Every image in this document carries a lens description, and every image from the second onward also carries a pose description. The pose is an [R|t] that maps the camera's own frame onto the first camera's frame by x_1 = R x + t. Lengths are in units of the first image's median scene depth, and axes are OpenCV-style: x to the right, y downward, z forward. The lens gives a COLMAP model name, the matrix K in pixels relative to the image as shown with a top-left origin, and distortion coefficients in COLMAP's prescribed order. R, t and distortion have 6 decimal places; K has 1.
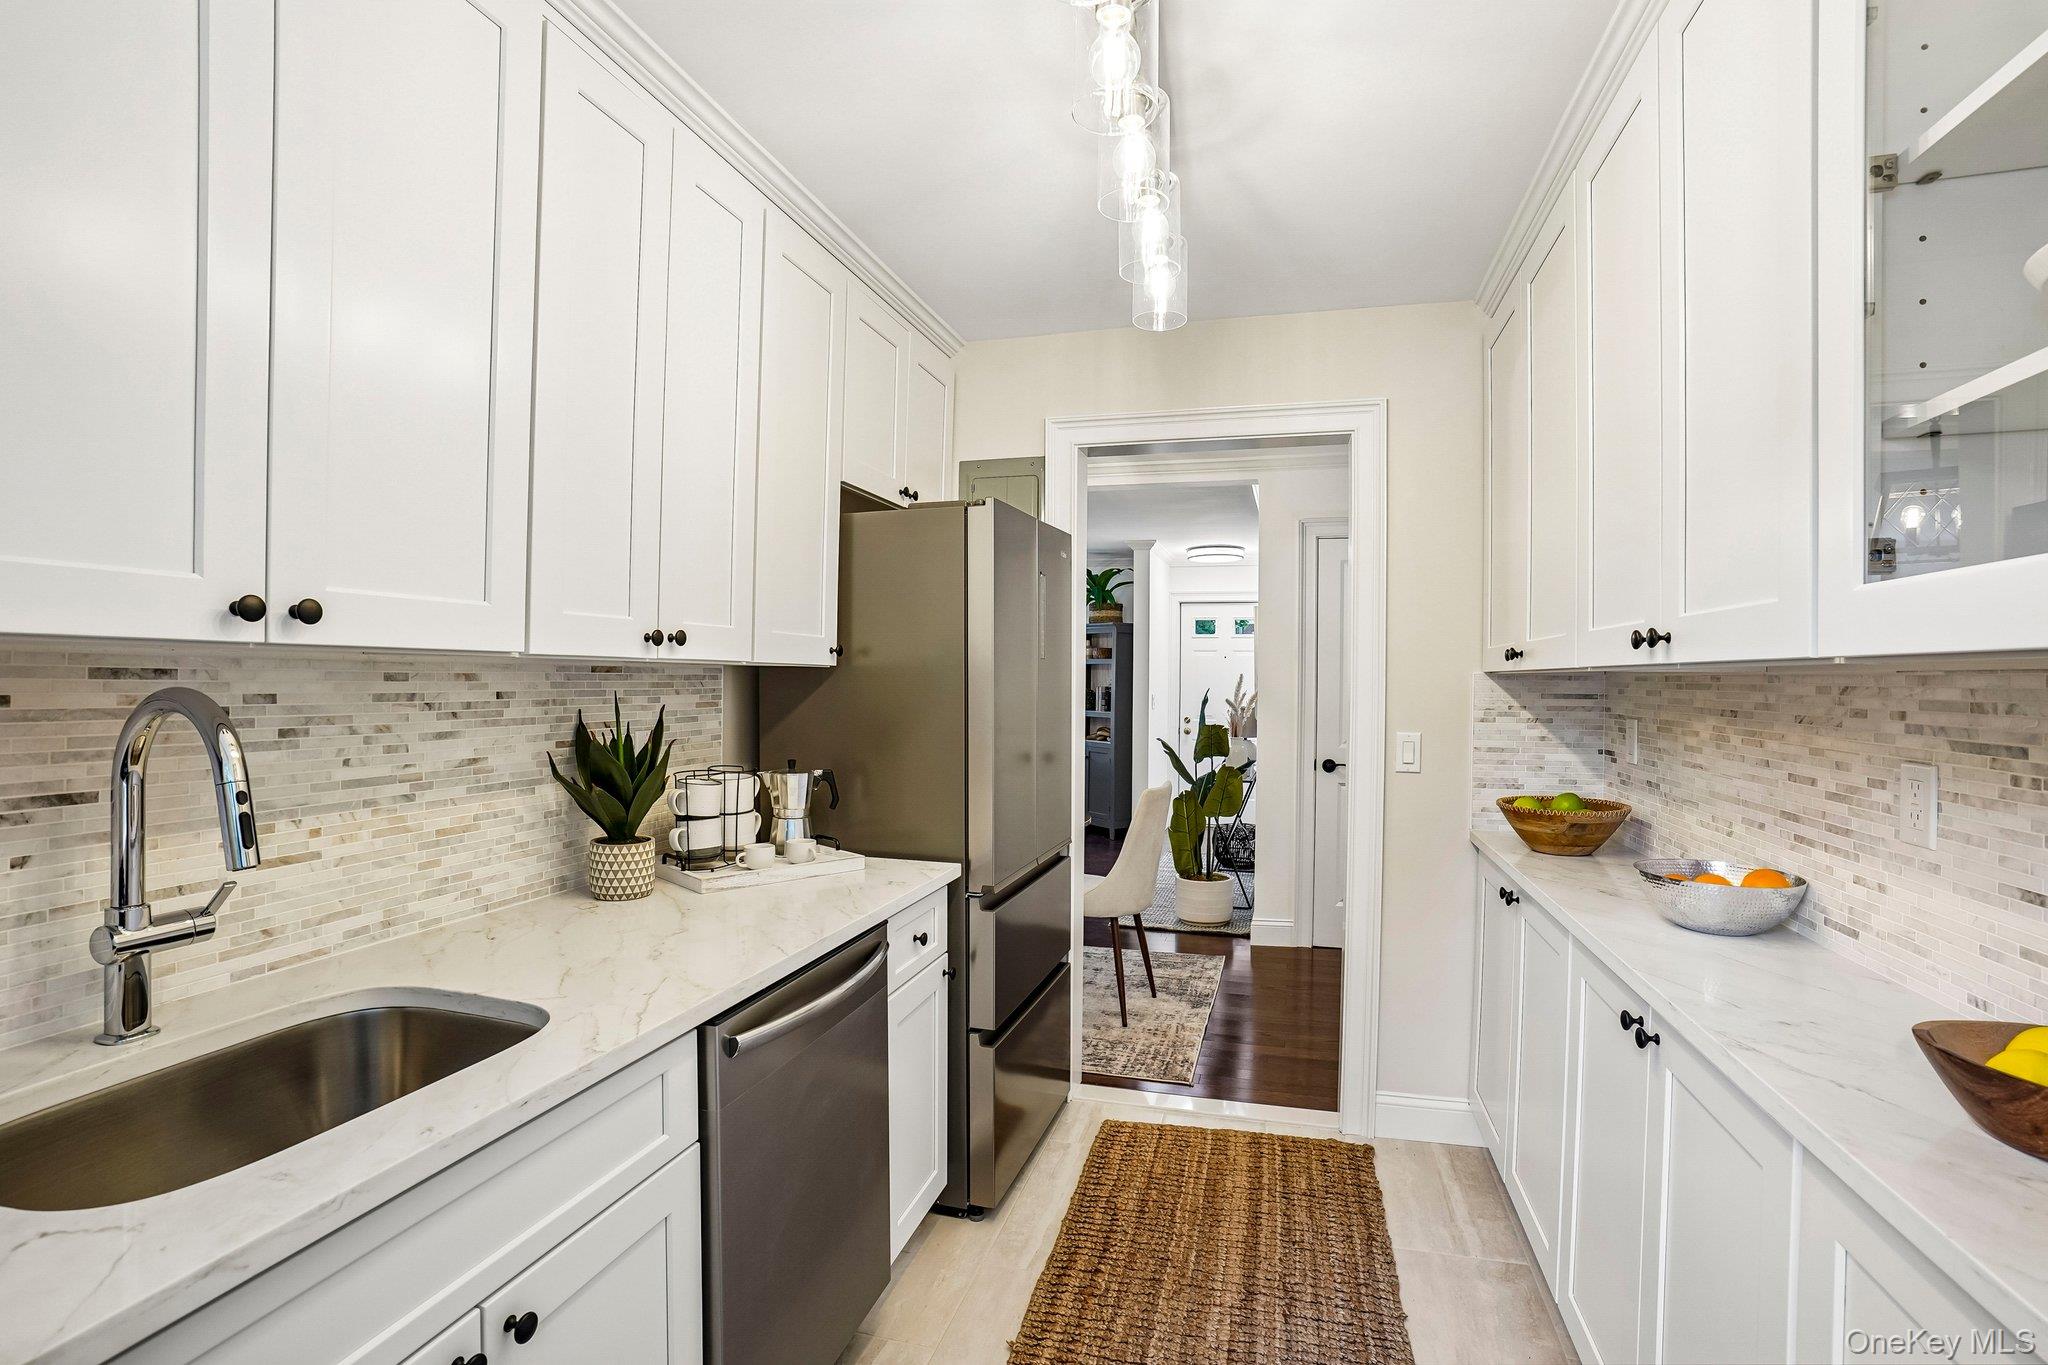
lens RADIAL K [[954.3, 0, 1050.4], [0, 954.3, 691.4], [0, 0, 1]] dist [-0.068783, 0.018678]
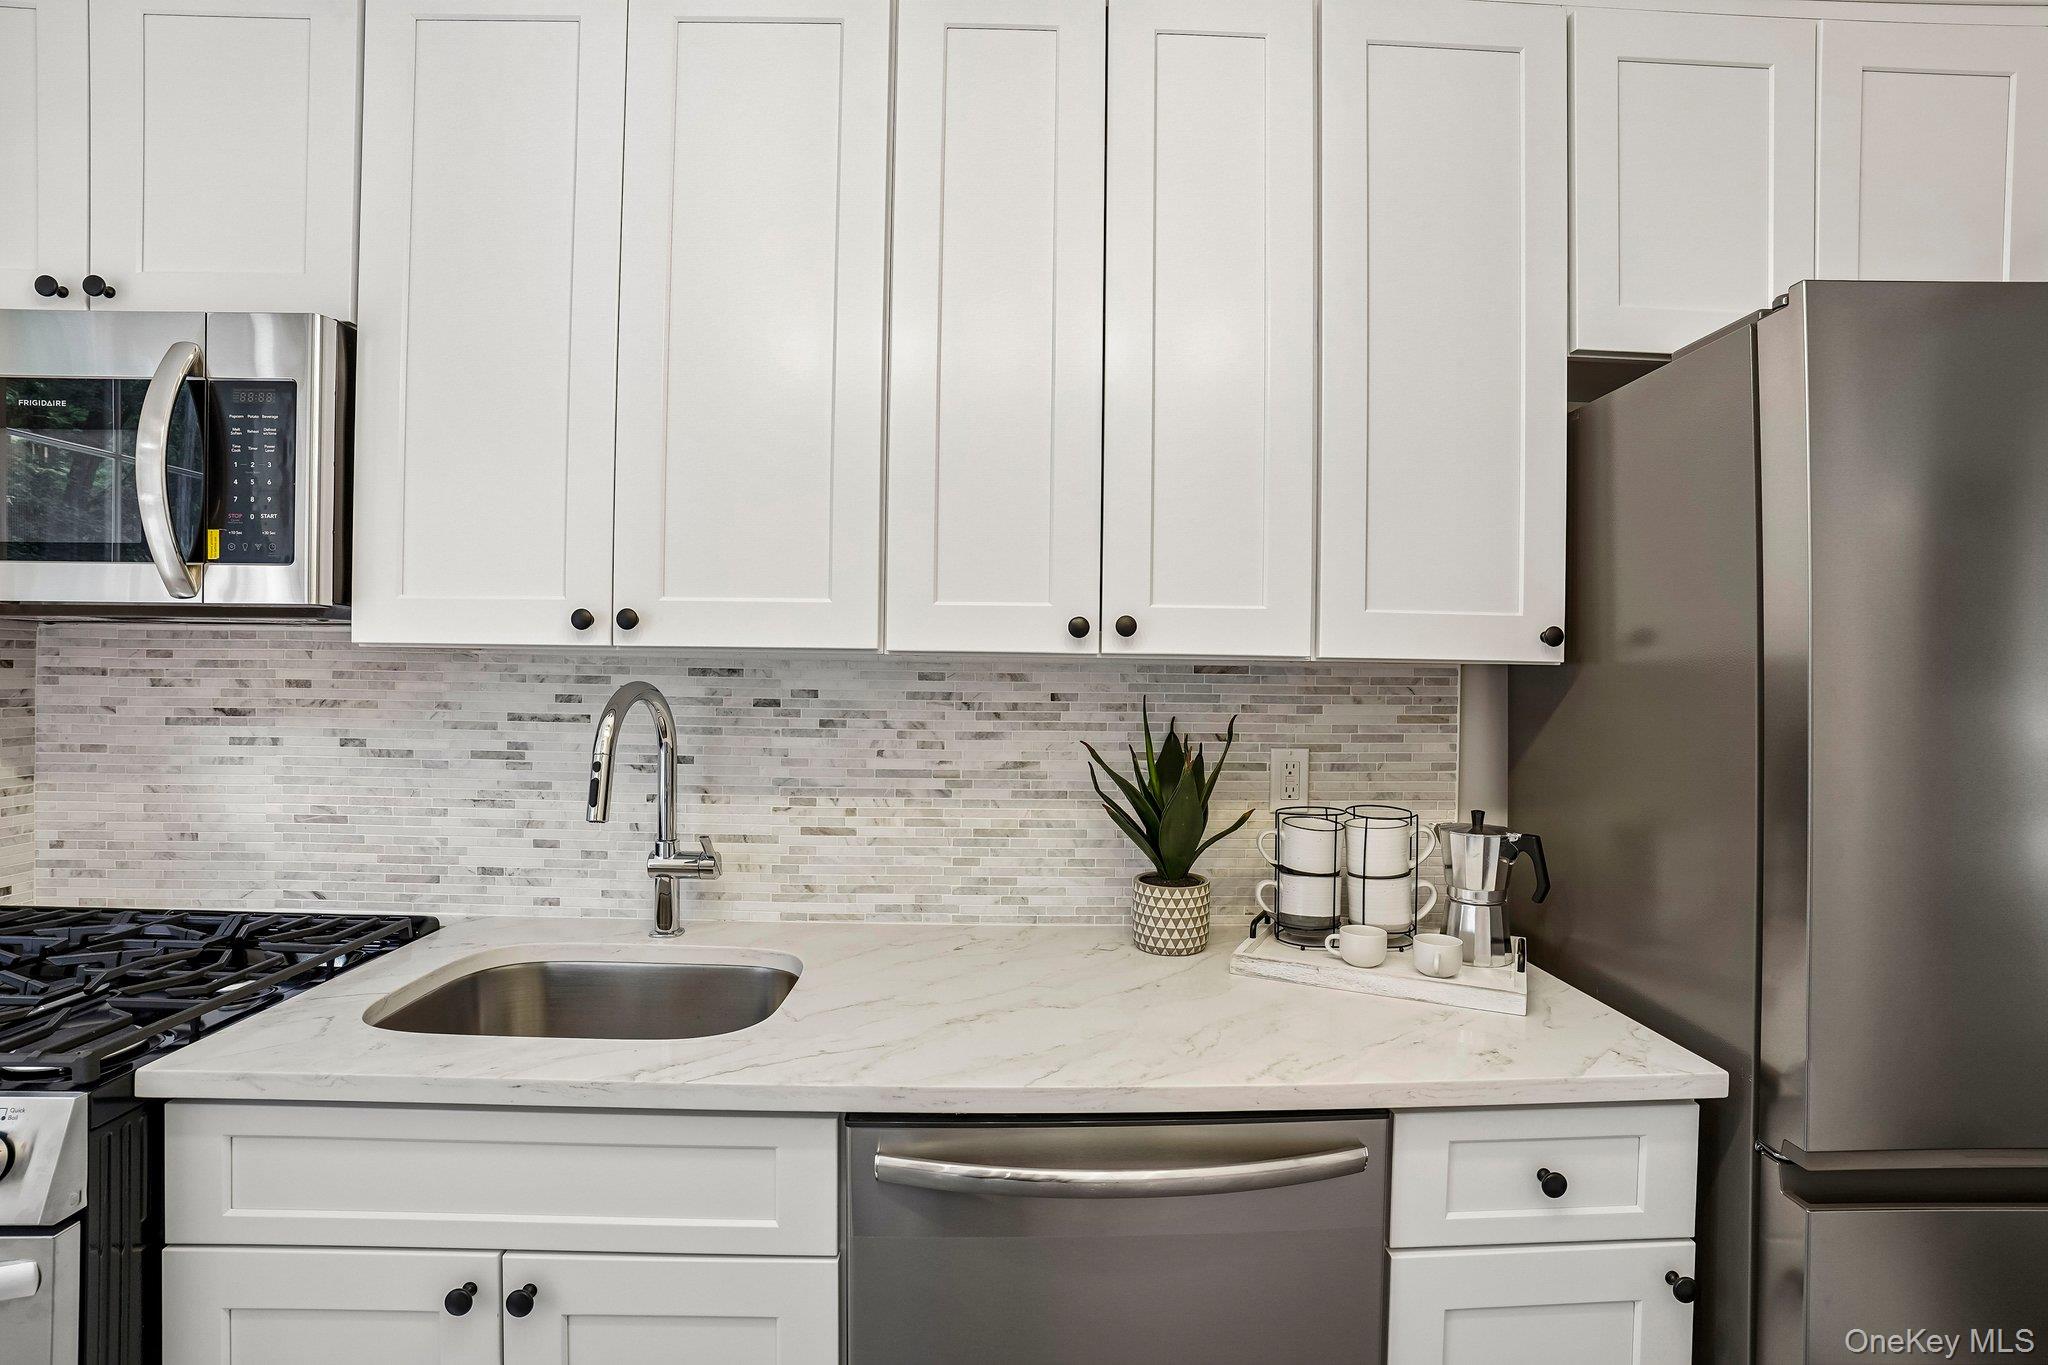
lens RADIAL K [[954.3, 0, 886.2], [0, 954.3, 672.4], [0, 0, 1]] dist [-0.068783, 0.018678]
pose [[0.270153, -0.002021, -0.962815, 0.324970], [-0.022765, 0.999705, -0.008486, -0.009995], [0.962548, 0.024211, 0.270028, 0.656455]]
